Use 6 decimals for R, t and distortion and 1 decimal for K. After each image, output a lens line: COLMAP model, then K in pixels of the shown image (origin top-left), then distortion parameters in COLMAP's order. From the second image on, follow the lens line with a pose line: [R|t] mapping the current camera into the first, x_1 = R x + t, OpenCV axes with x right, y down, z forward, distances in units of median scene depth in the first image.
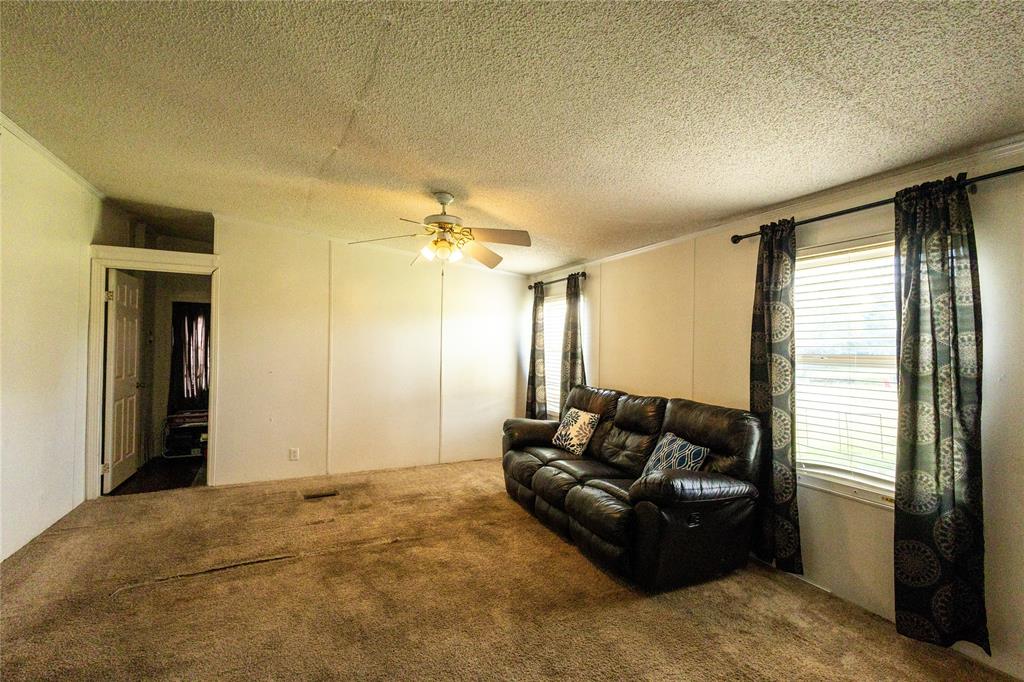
lens RADIAL K [[464.7, 0, 508.9], [0, 464.7, 342.7], [0, 0, 1]] dist [0.002933, 0.000263]
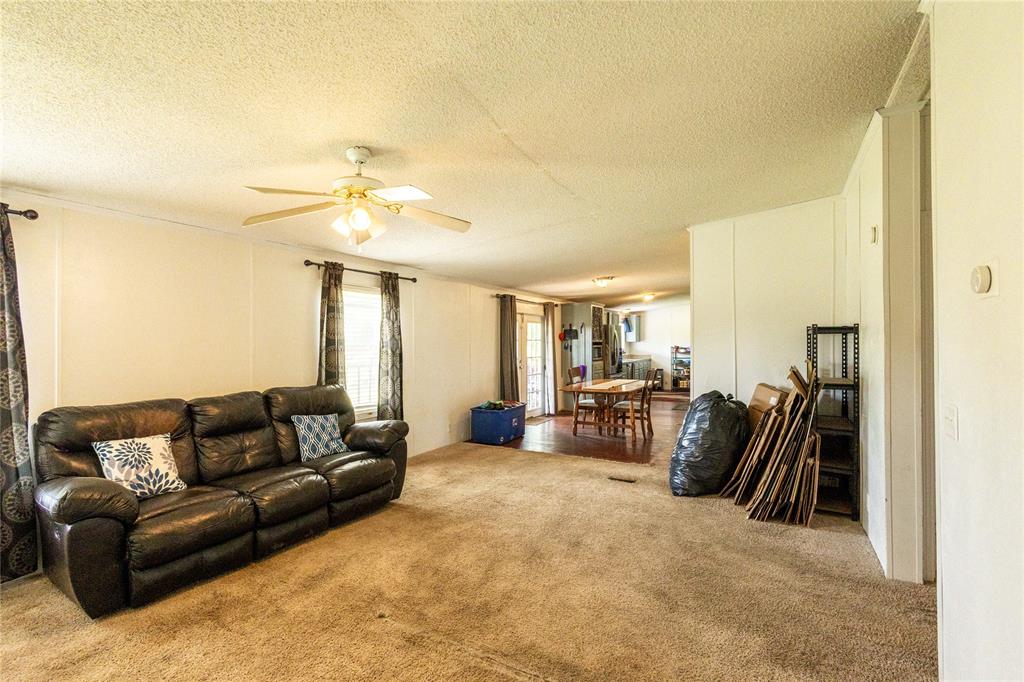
lens RADIAL K [[470.1, 0, 513.4], [0, 470.1, 339.7], [0, 0, 1]] dist [0.000061, -0.000139]
pose [[-0.585229, -0.006319, 0.810844, -0.886030], [-0.012031, 0.999927, -0.000891, -0.002394], [-0.810779, -0.010277, -0.585262, 1.179852]]
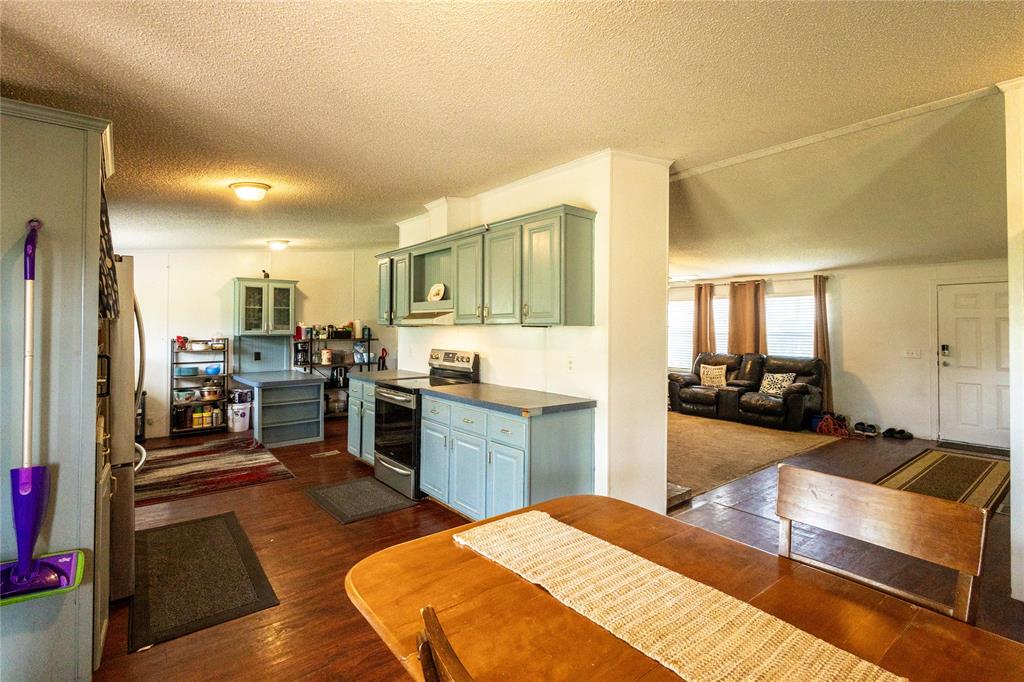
lens RADIAL K [[484.7, 0, 510.8], [0, 484.7, 321.4], [0, 0, 1]] dist [-0.000594, -0.000305]
pose [[-0.968947, -0.020738, -0.246398, 0.726561], [-0.014952, 0.999567, -0.025328, 0.000636], [0.246817, -0.020857, -0.968838, -0.133011]]
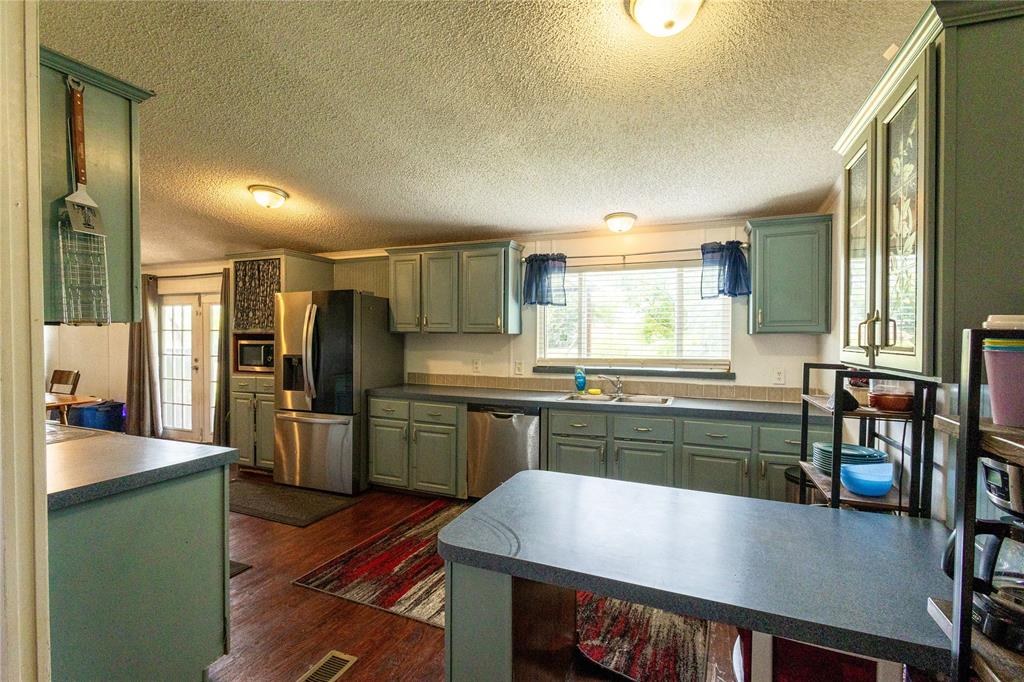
lens RADIAL K [[470.1, 0, 513.4], [0, 470.1, 339.7], [0, 0, 1]] dist [0.000061, -0.000139]
pose [[0.732507, -0.016435, 0.680561, 0.709814], [-0.000762, 0.999688, 0.024962, -0.013278], [-0.680759, -0.018803, 0.732266, -2.320387]]
